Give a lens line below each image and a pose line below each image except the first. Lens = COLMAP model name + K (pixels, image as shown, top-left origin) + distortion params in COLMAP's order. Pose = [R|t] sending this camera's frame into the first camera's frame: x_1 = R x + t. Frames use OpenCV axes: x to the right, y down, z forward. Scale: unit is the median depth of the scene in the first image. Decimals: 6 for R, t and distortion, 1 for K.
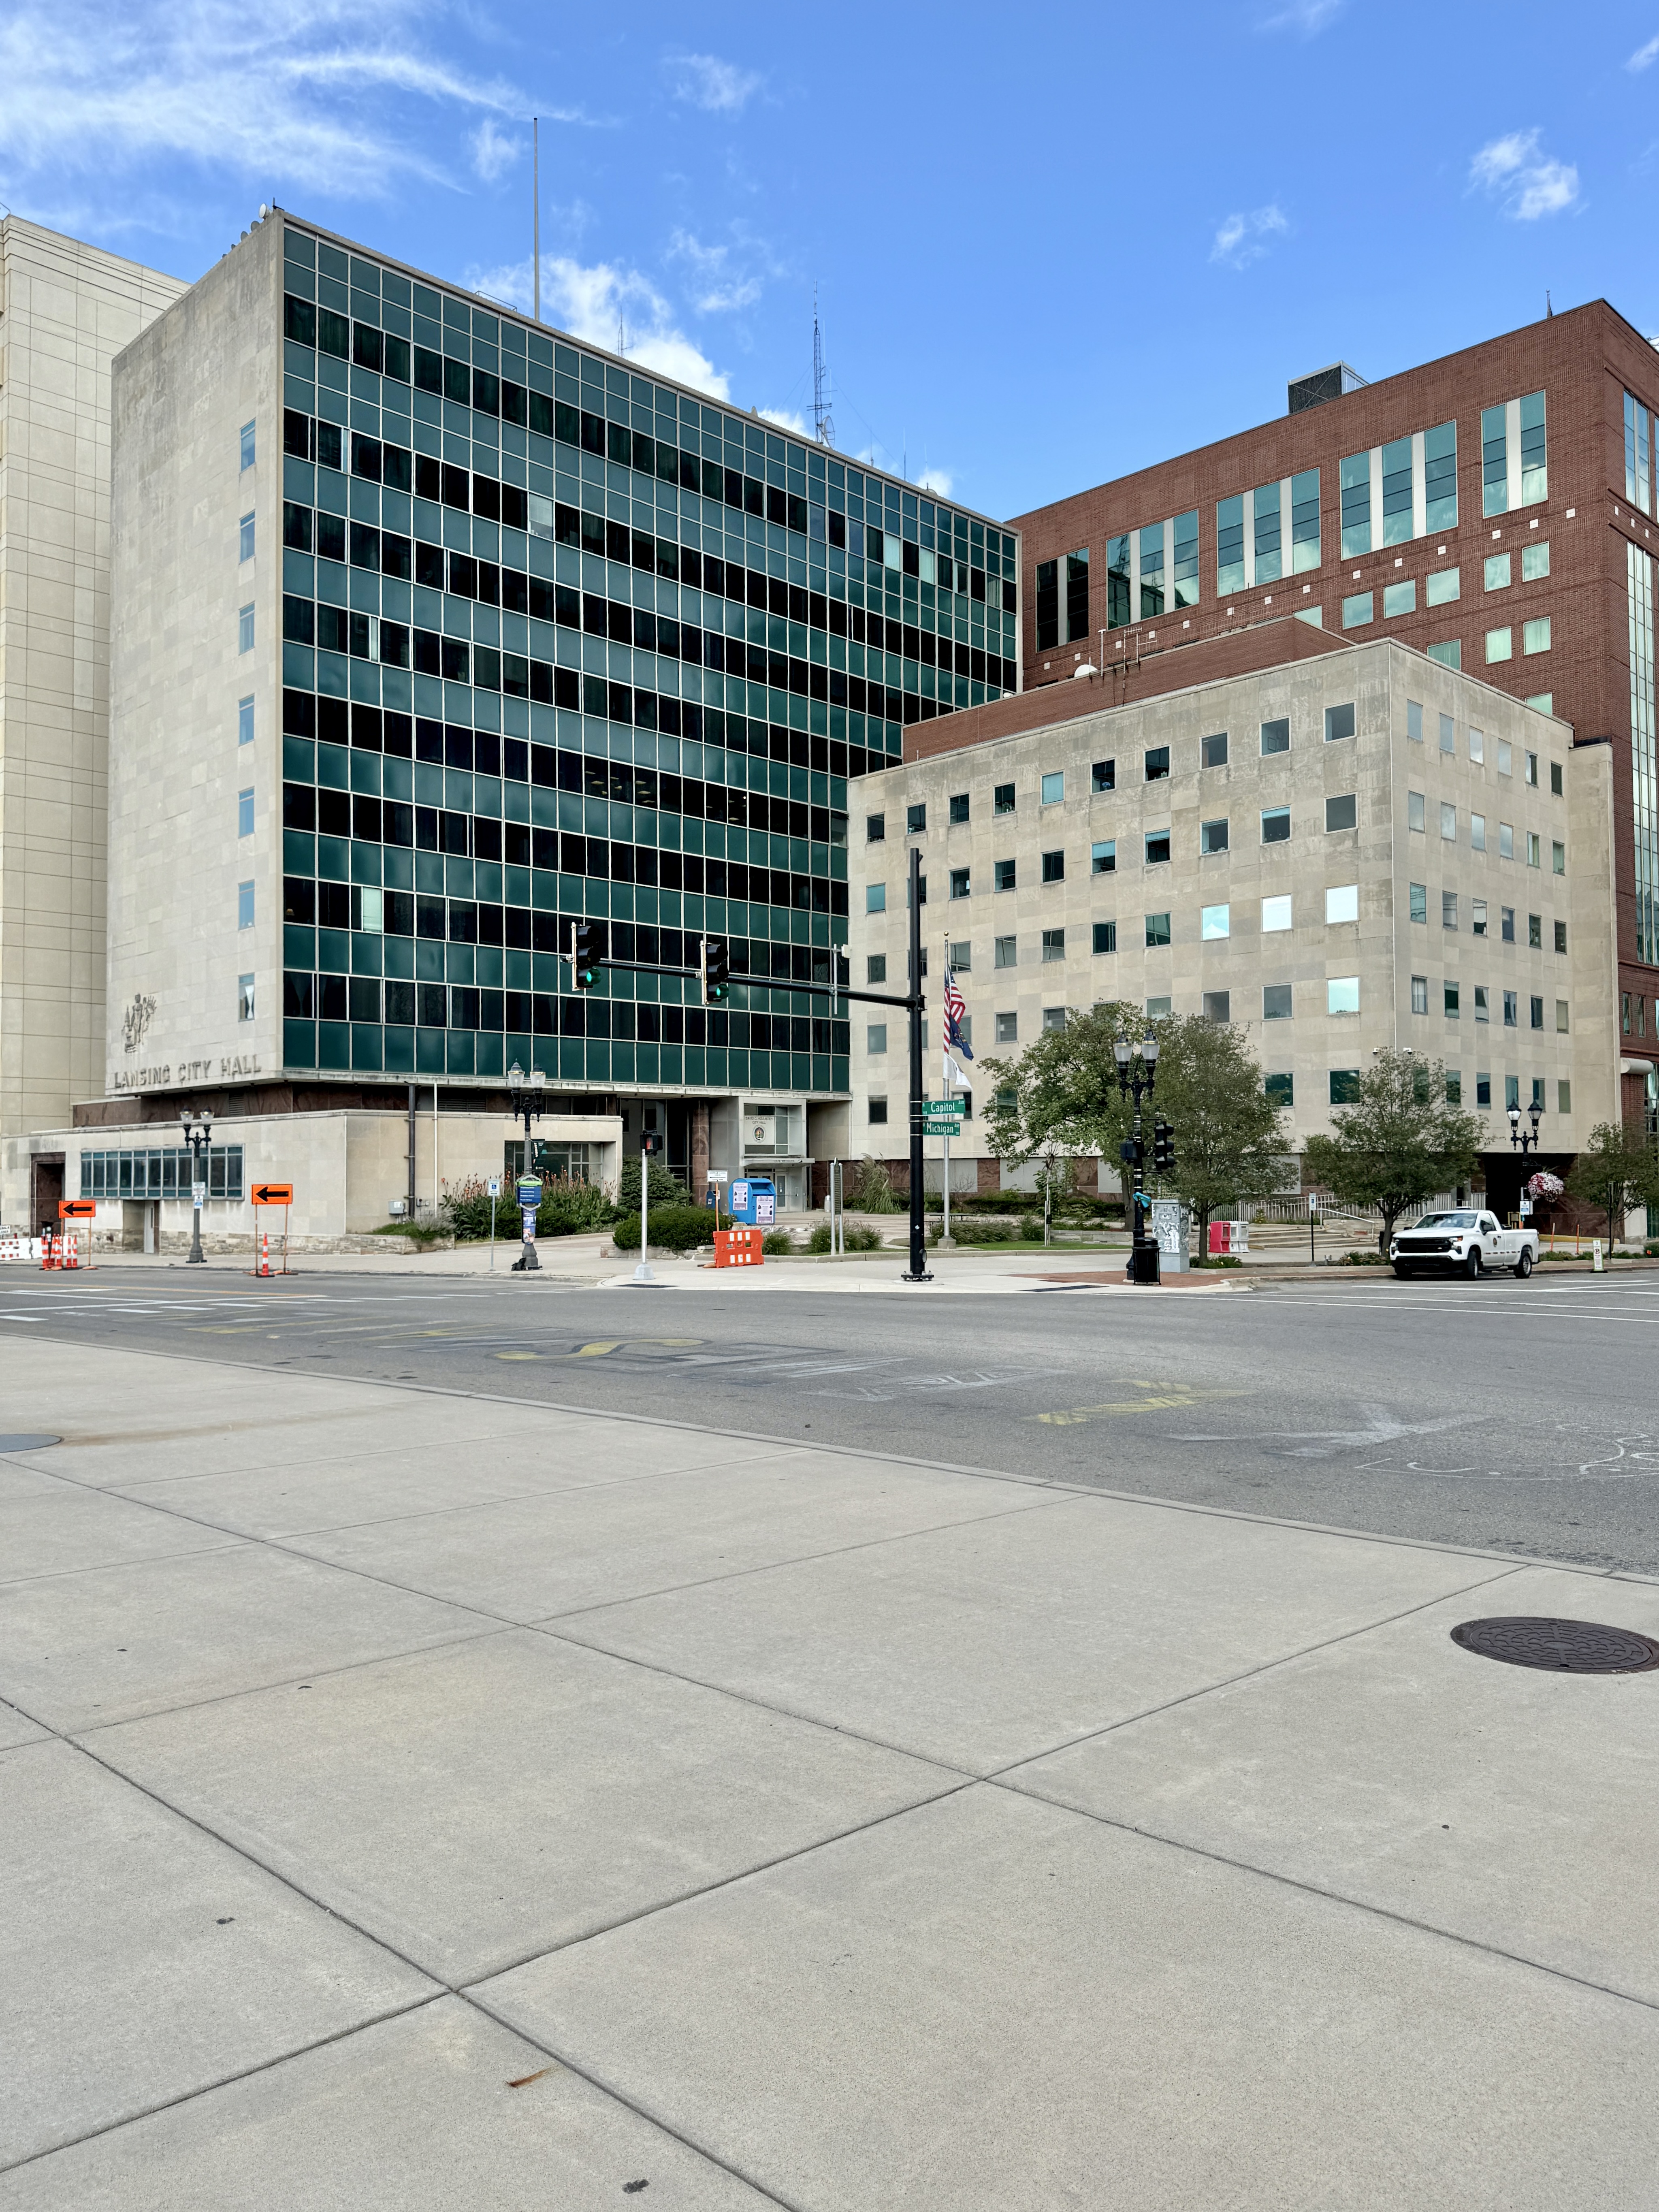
lens RADIAL K [[1652.6, 0, 829.3], [0, 1652.6, 1109.1], [0, 0, 1]] dist [-0.000272, -0.000125]
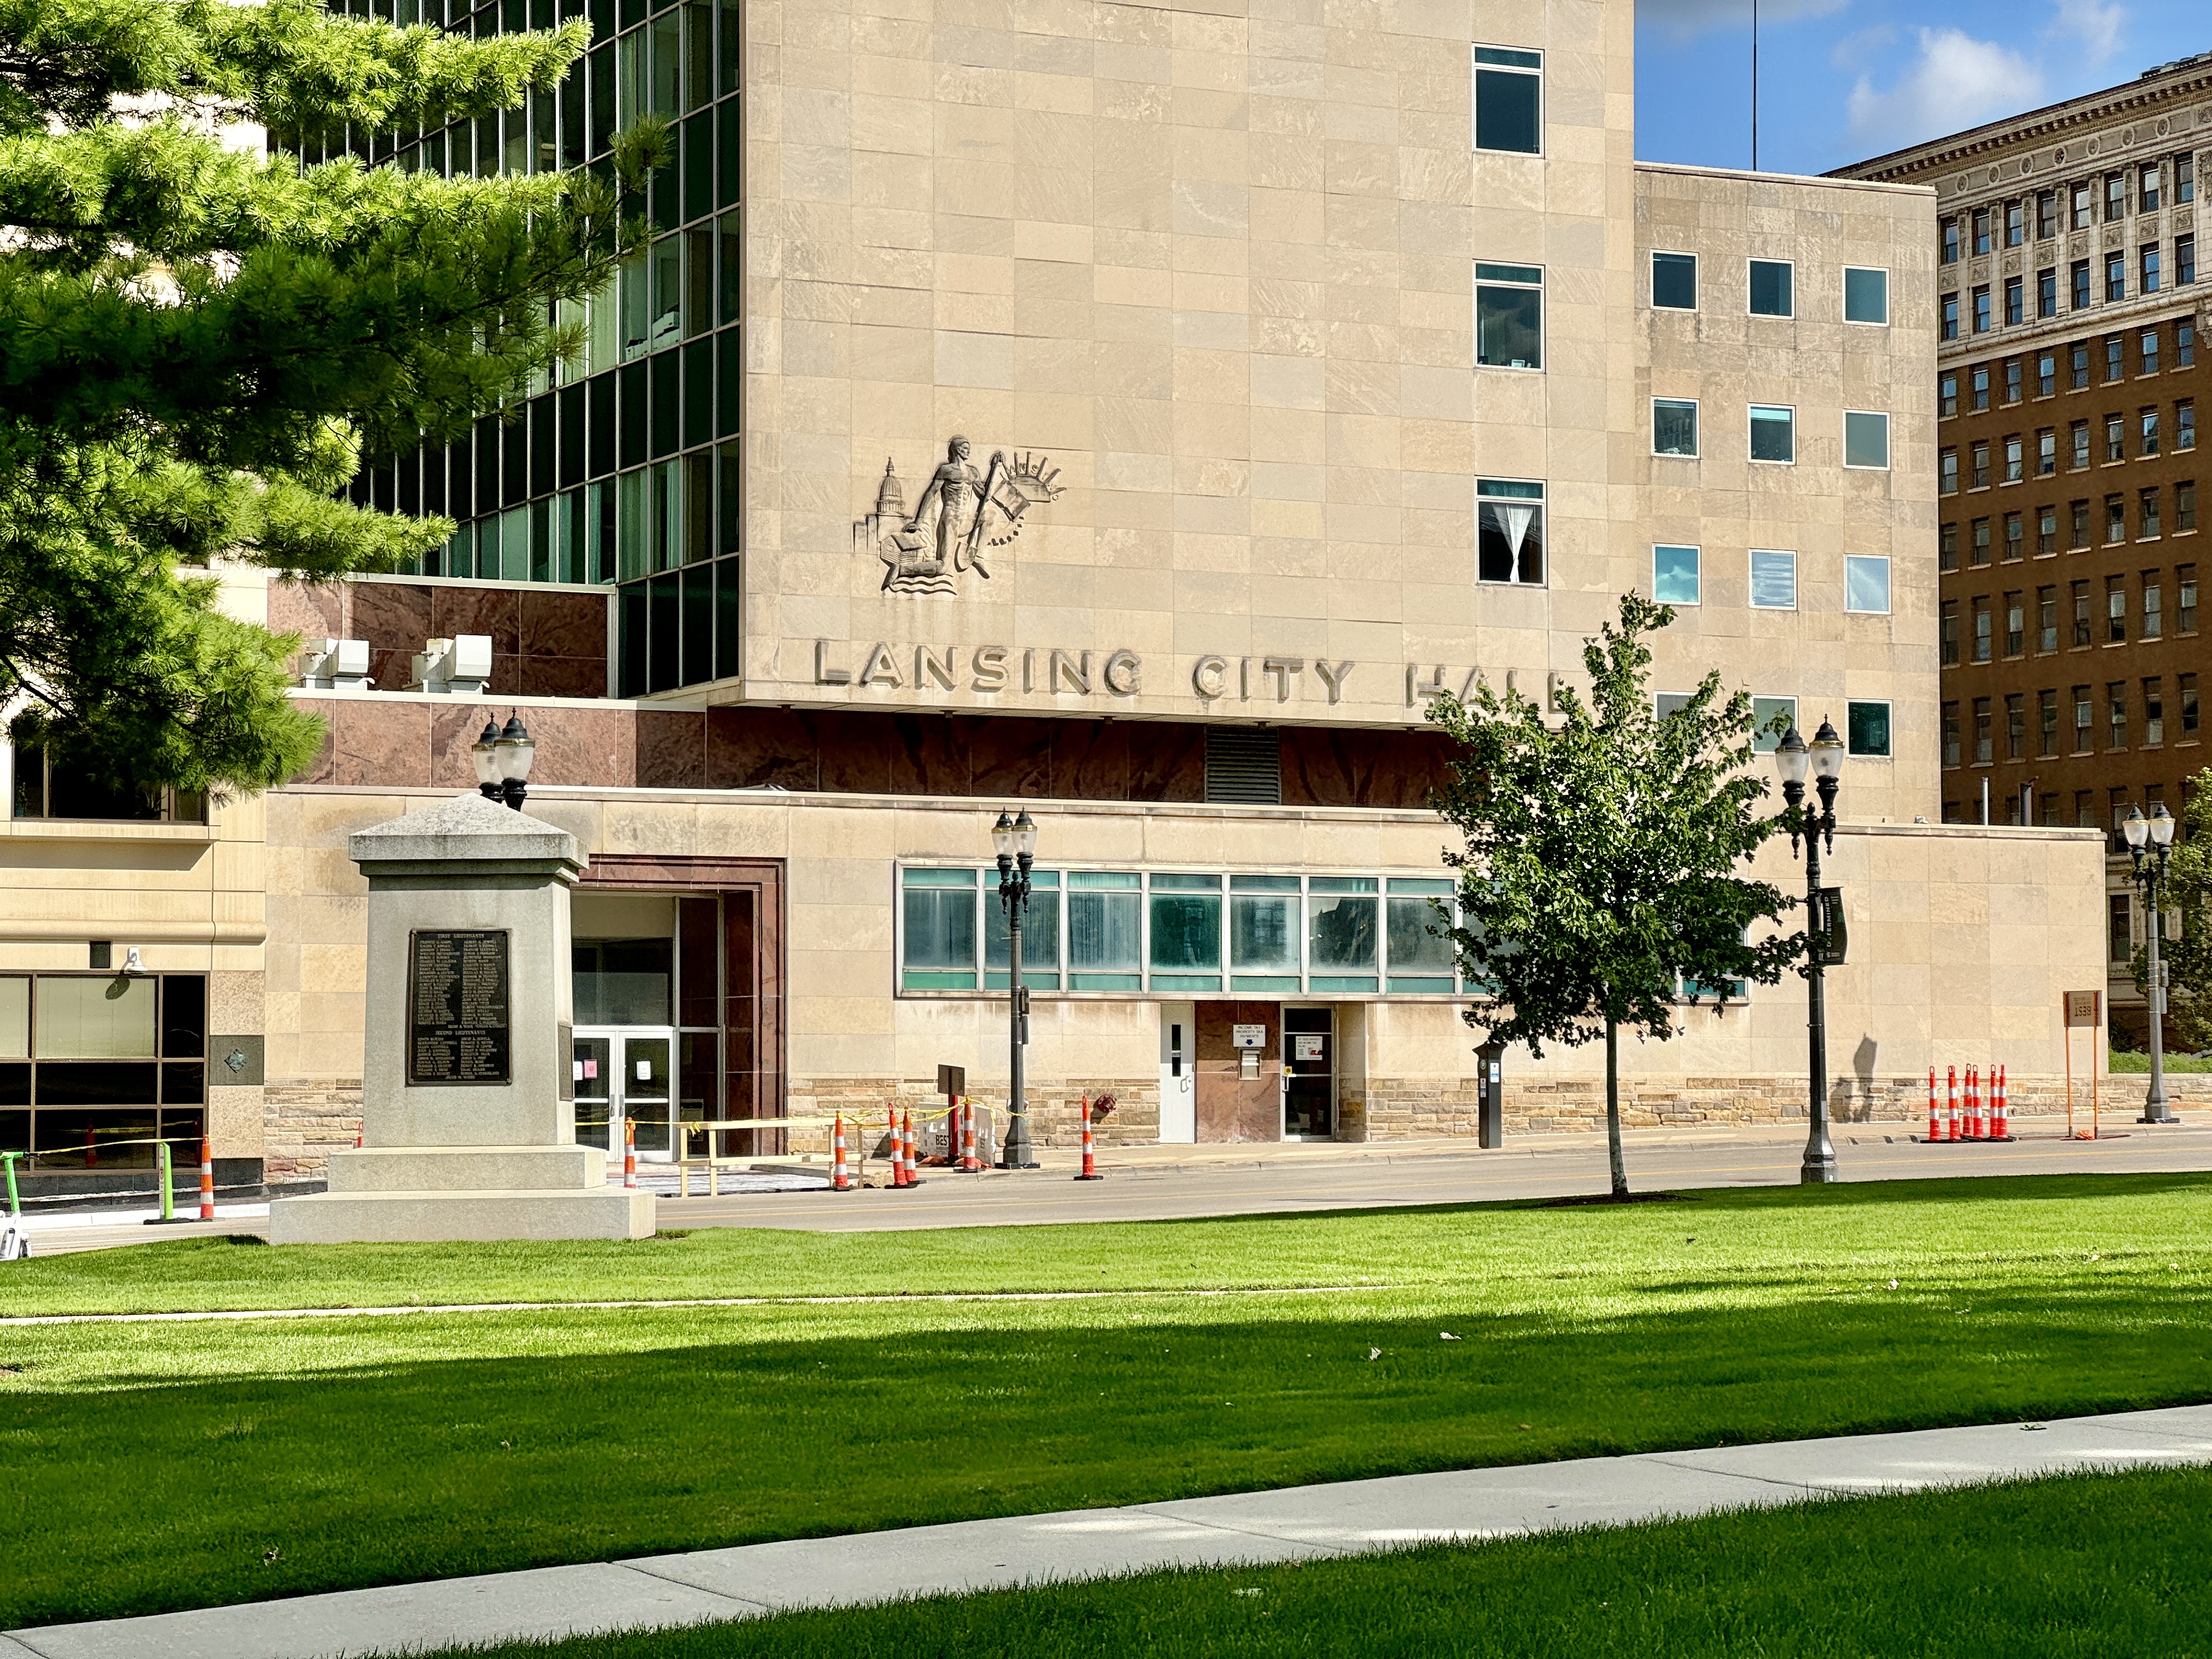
lens RADIAL K [[4912.9, 0, 1106.5], [0, 4912.9, 830.3], [0, 0, 1]] dist [-0.011369, 0.000000]
pose [[0.306312, 0.058895, 0.950107, -1.520323], [-0.043957, 0.997895, -0.047686, 0.071315], [-0.950916, -0.027157, 0.308256, 0.672844]]
